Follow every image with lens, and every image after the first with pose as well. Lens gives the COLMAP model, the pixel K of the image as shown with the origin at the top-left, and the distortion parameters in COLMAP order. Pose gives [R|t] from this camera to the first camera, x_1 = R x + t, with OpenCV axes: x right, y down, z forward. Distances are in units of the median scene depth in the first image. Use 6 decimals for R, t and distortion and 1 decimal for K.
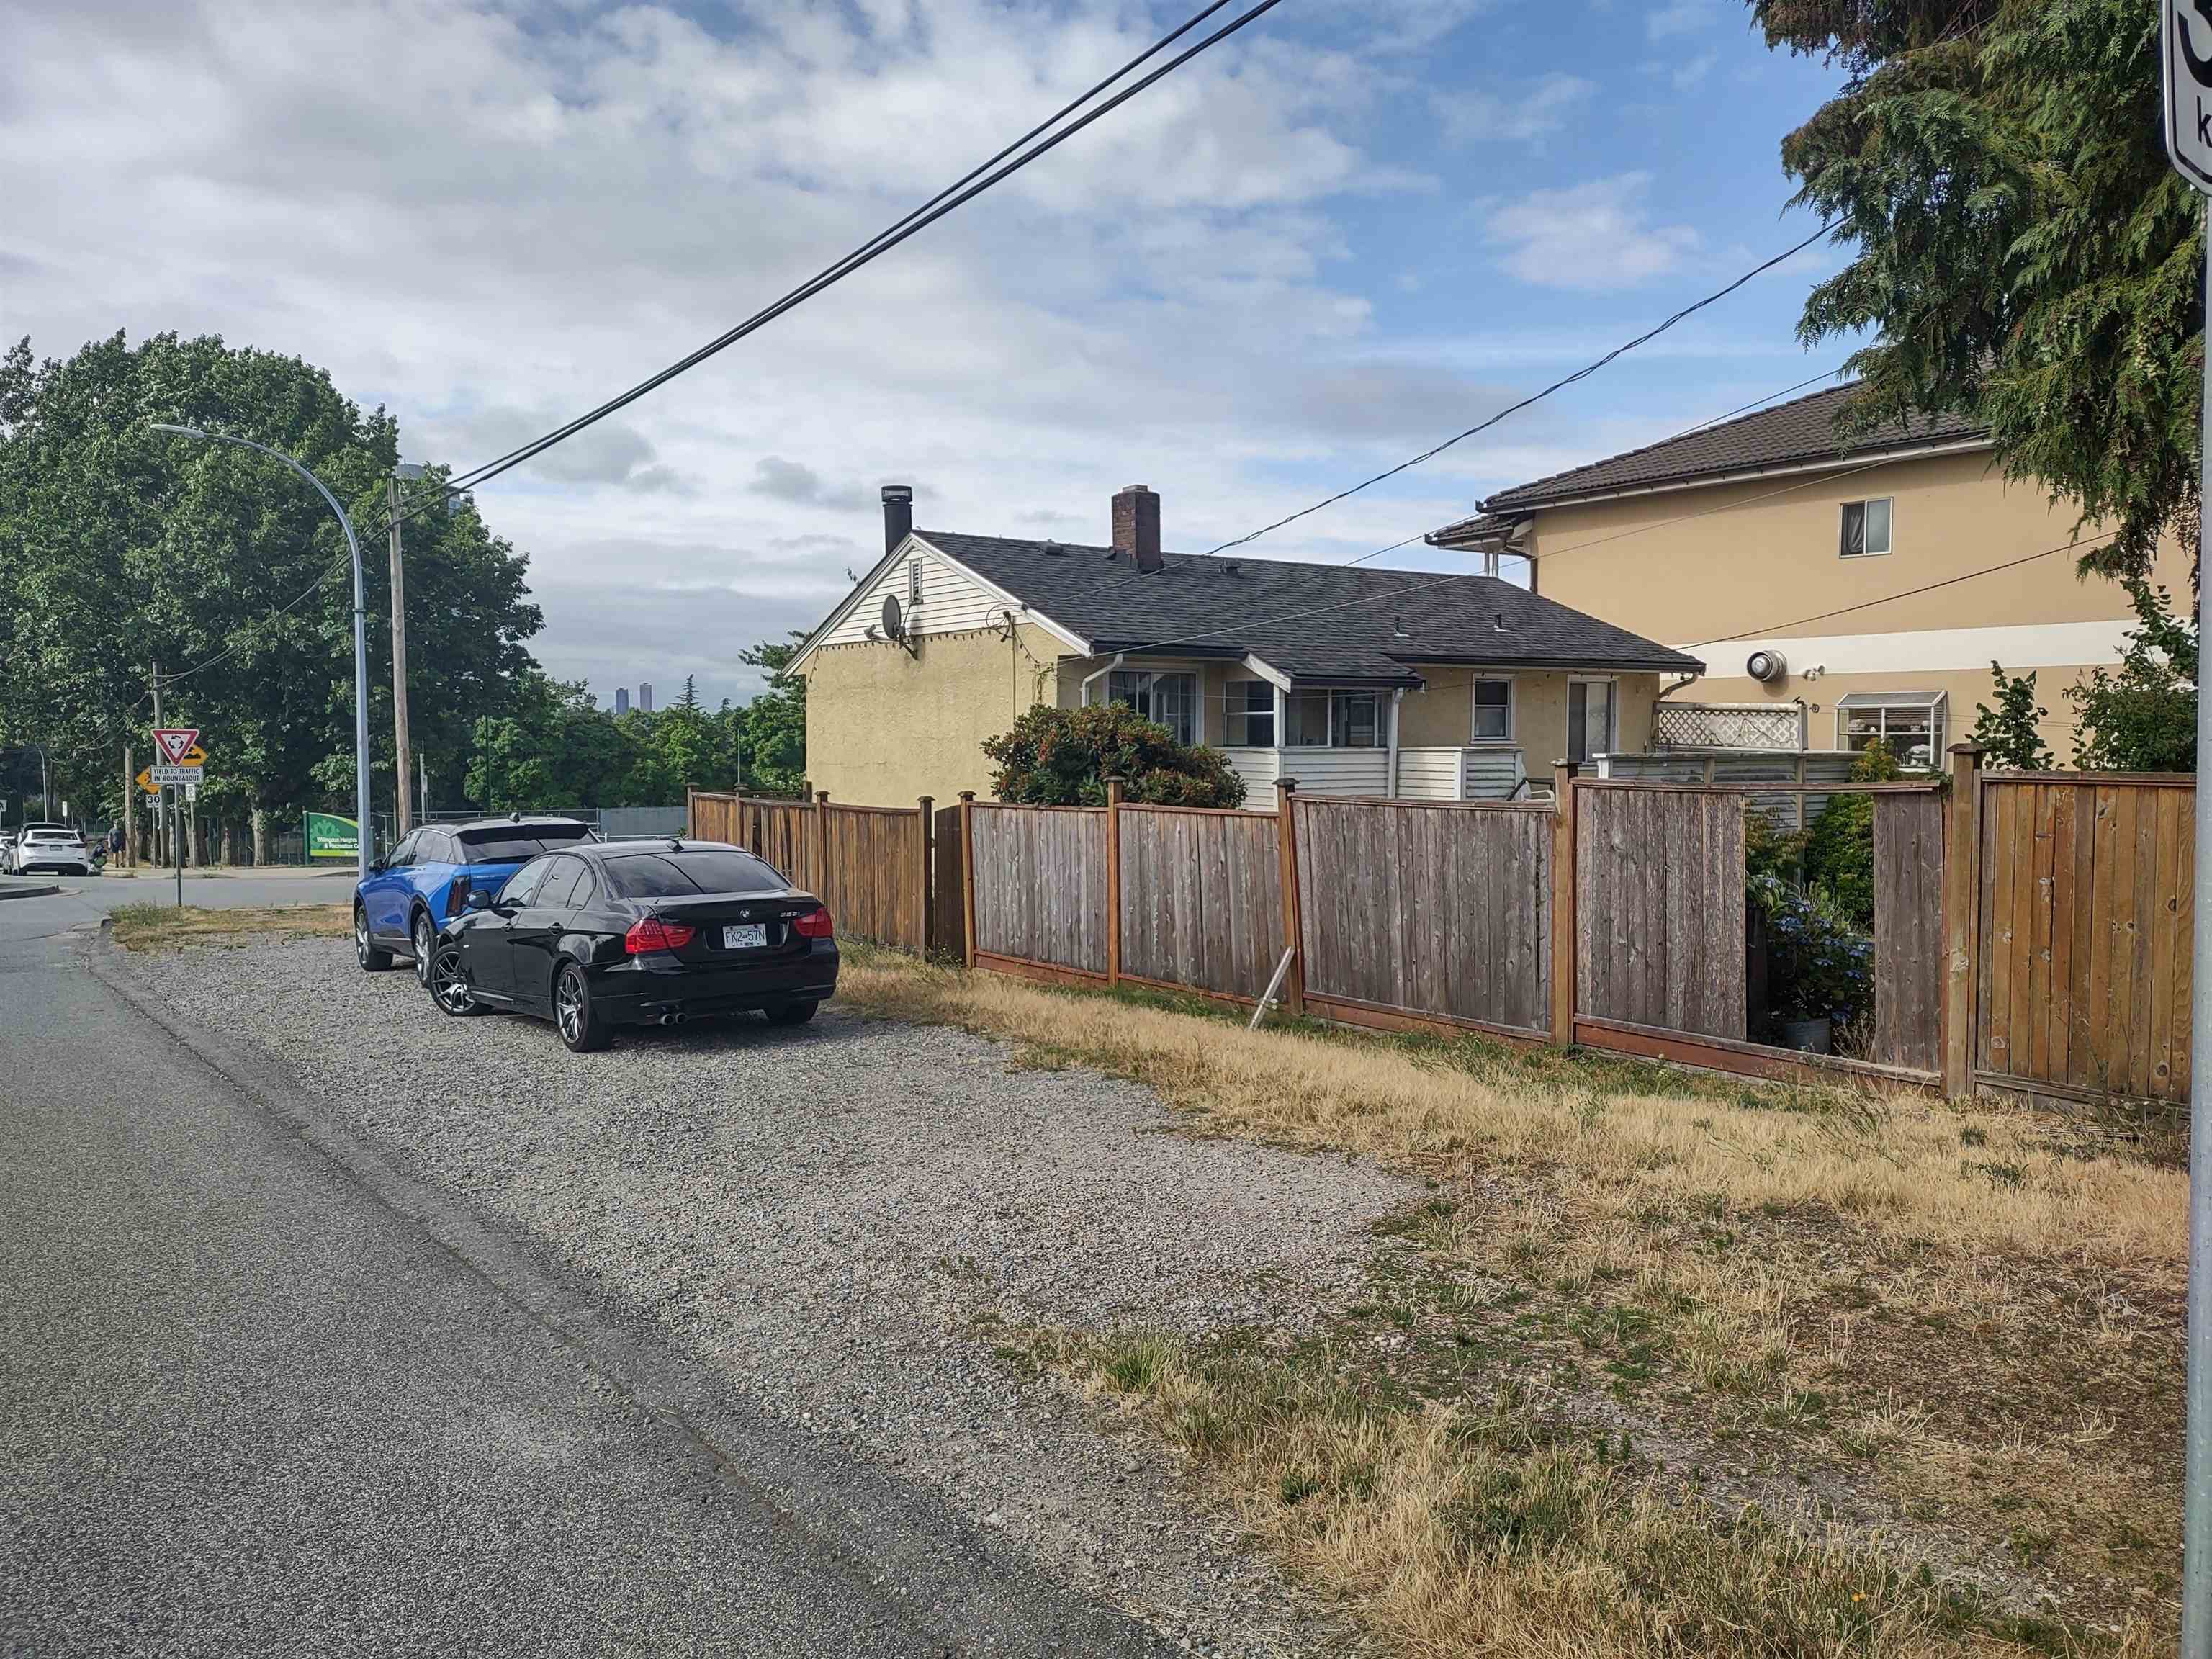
lens RADIAL K [[1643.3, 0, 1105.2], [0, 1643.3, 830.6], [0, 0, 1]] dist [0.015951, -0.001039]
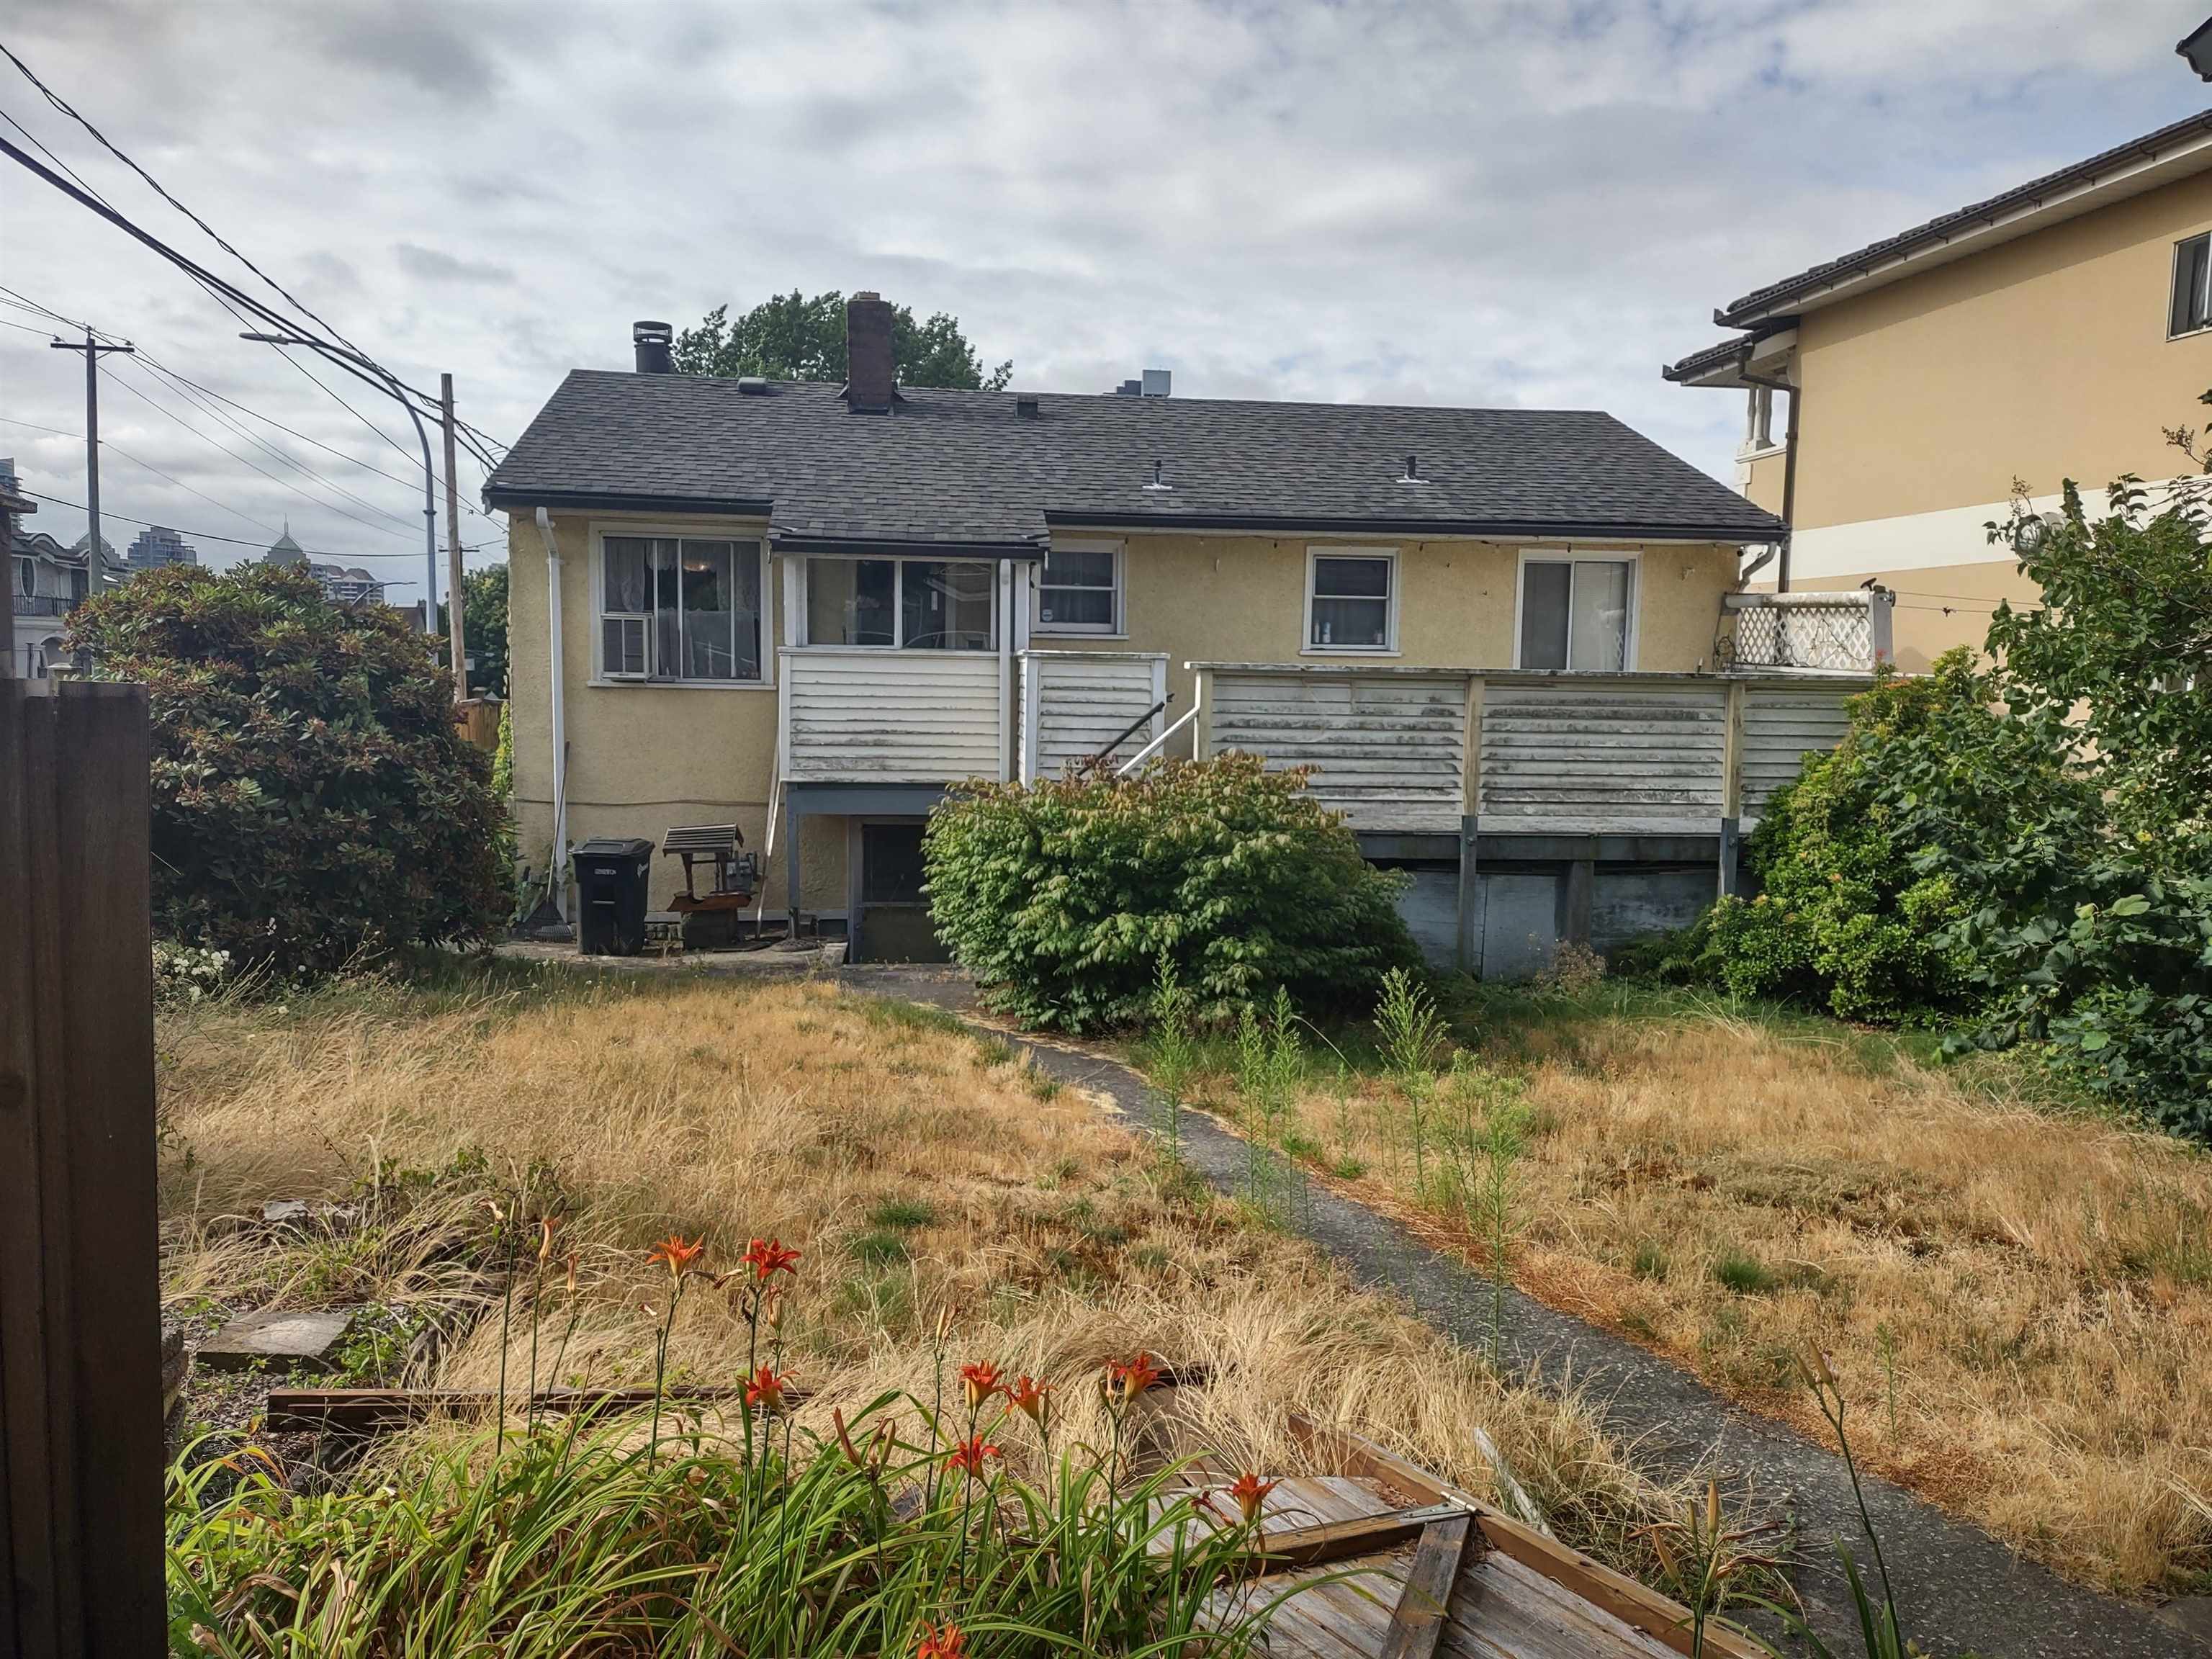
lens RADIAL K [[1643.3, 0, 1106.1], [0, 1643.3, 829.4], [0, 0, 1]] dist [0.015951, -0.001039]
pose [[0.890230, 0.064413, -0.450934, 0.446253], [-0.044418, 0.997509, 0.054798, -0.014139], [0.453340, -0.028753, 0.890874, 0.365656]]
